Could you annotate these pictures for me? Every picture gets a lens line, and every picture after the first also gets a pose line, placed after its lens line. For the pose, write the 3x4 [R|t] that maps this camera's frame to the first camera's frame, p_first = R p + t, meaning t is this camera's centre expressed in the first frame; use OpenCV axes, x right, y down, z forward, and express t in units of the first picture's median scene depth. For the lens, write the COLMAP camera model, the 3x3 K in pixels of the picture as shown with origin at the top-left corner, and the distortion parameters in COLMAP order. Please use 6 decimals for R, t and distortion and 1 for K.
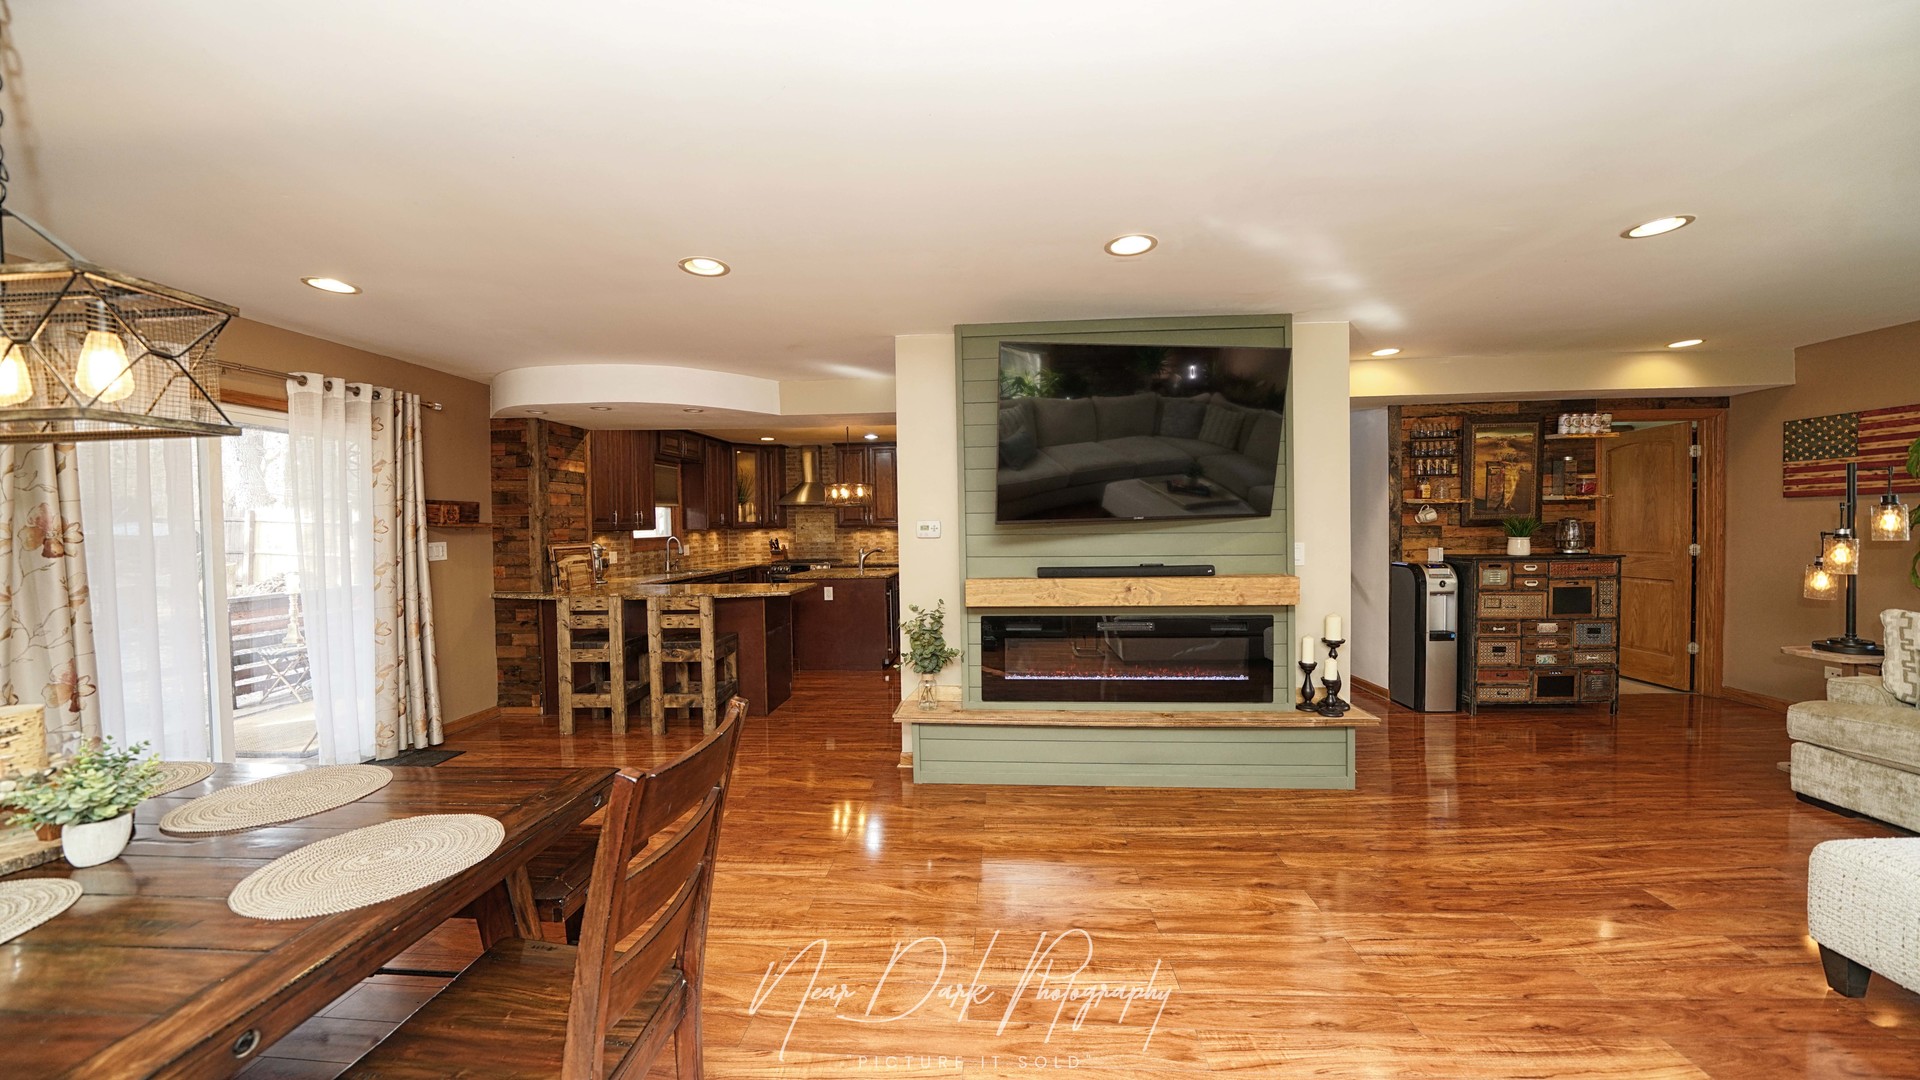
lens RADIAL K [[667.5, 0, 960.0], [0, 667.5, 540.0], [0, 0, 1]] dist [0.000002, 0.000009]
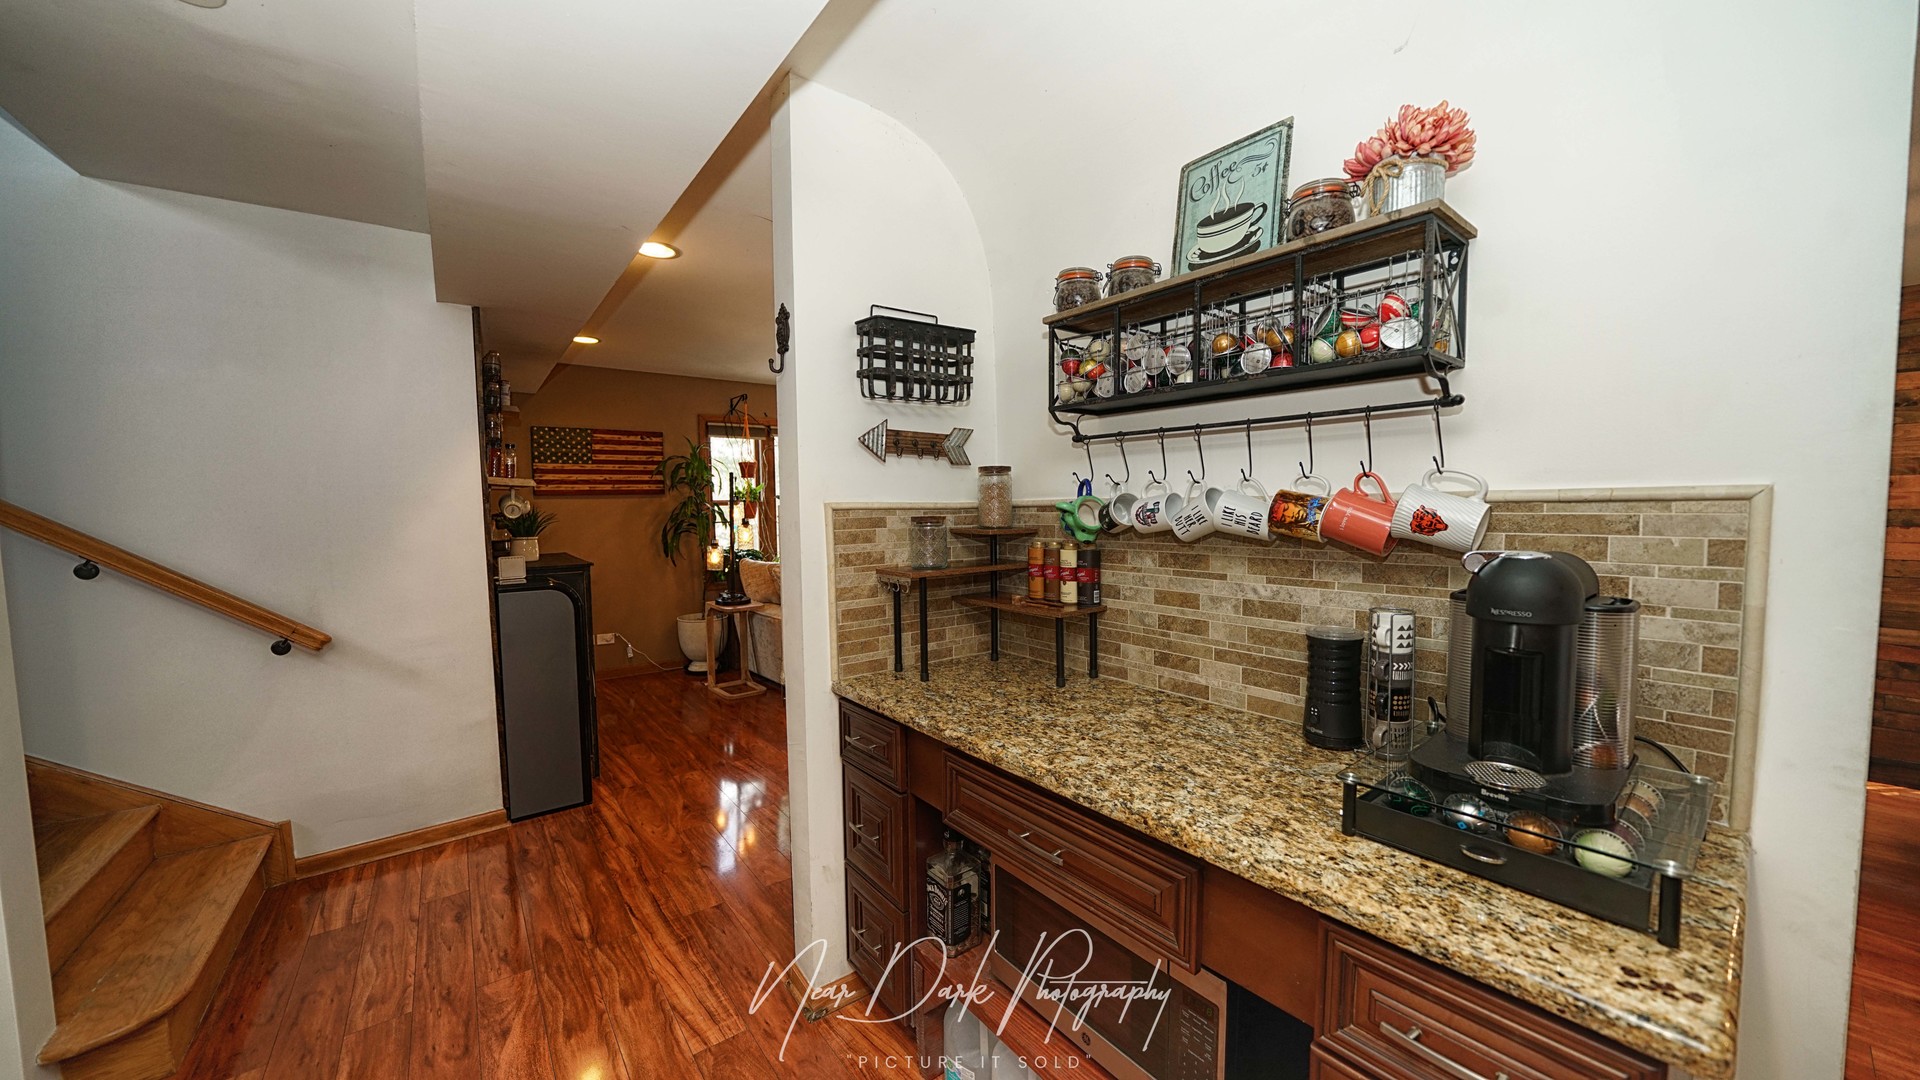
lens RADIAL K [[667.5, 0, 960.0], [0, 667.5, 540.0], [0, 0, 1]] dist [0.000002, 0.000009]
pose [[-0.673744, -0.020336, 0.738685, -0.041151], [0.042024, 0.996949, 0.065776, -0.036662], [-0.737769, 0.075358, -0.670834, 1.305732]]
